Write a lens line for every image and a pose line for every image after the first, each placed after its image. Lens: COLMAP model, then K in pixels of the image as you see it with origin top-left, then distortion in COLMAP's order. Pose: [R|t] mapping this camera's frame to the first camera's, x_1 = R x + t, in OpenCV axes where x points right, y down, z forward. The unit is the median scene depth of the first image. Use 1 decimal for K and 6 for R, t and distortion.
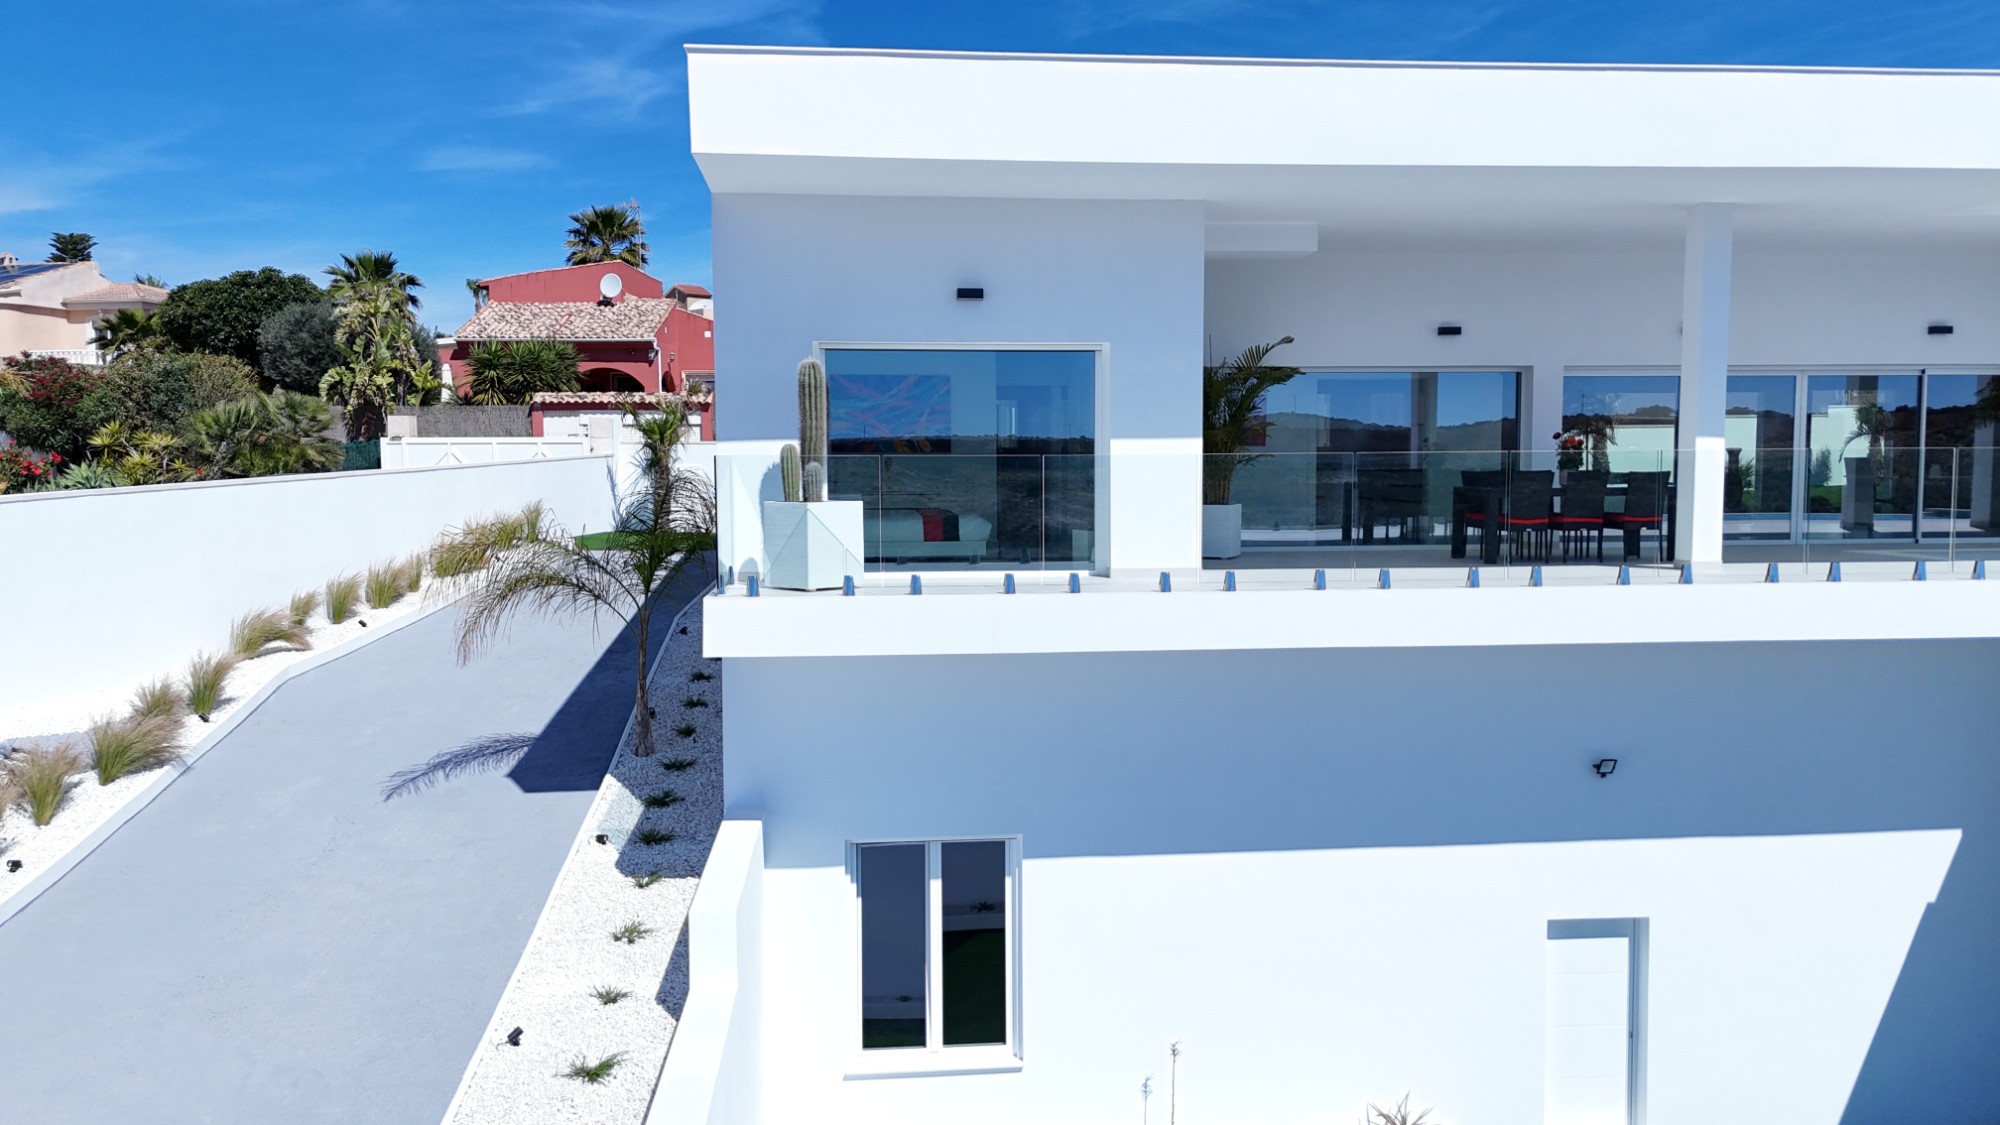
lens RADIAL K [[1472.9, 0, 999.7], [0, 1472.9, 561.5], [0, 0, 1]] dist [0.073450, -0.069810]
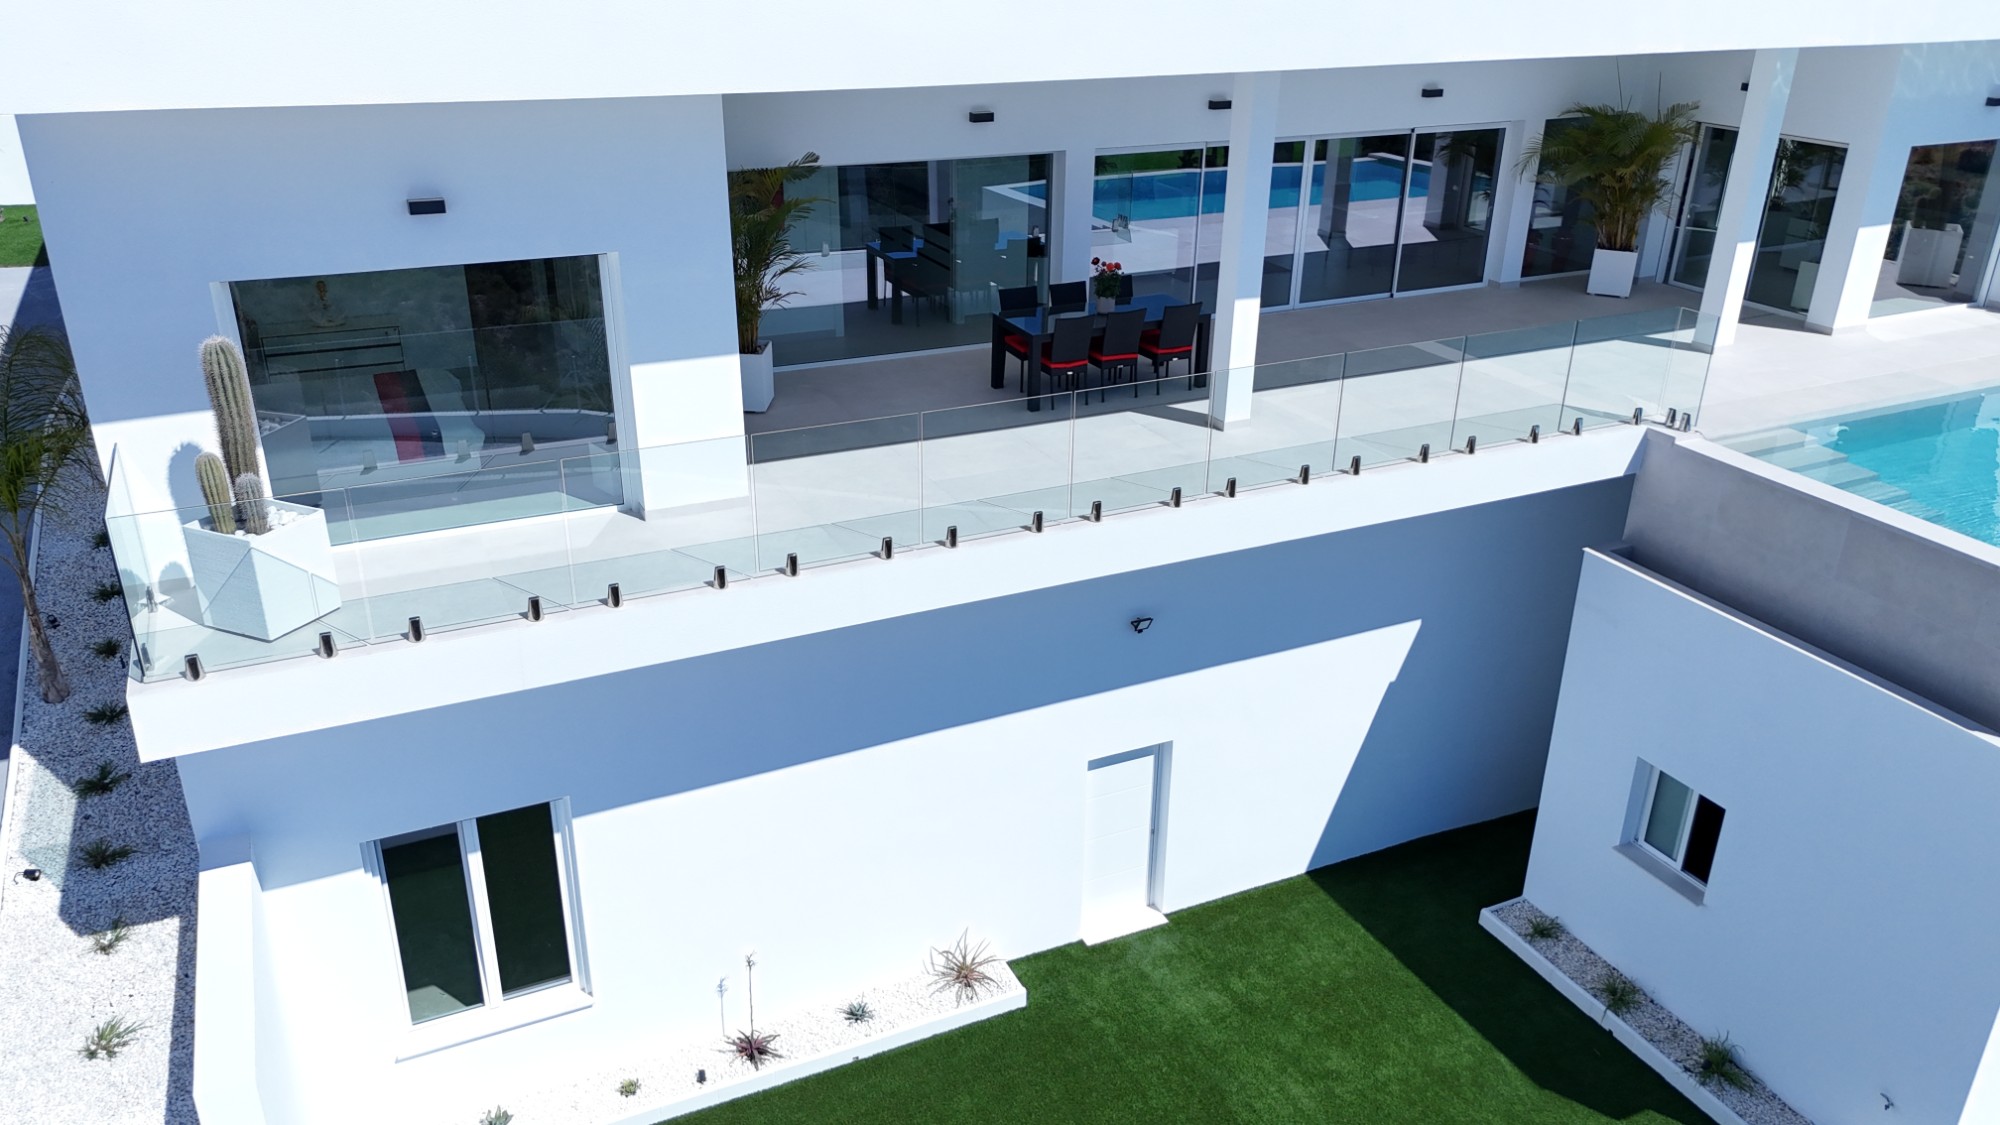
lens RADIAL K [[1474.8, 0, 1000.6], [0, 1474.8, 566.4], [0, 0, 1]] dist [0.057290, -0.048290]
pose [[0.938546, -0.125090, 0.321690, -0.011436], [0.006981, 0.938705, 0.344650, -0.256131], [-0.345084, -0.321224, 0.881891, 0.142459]]
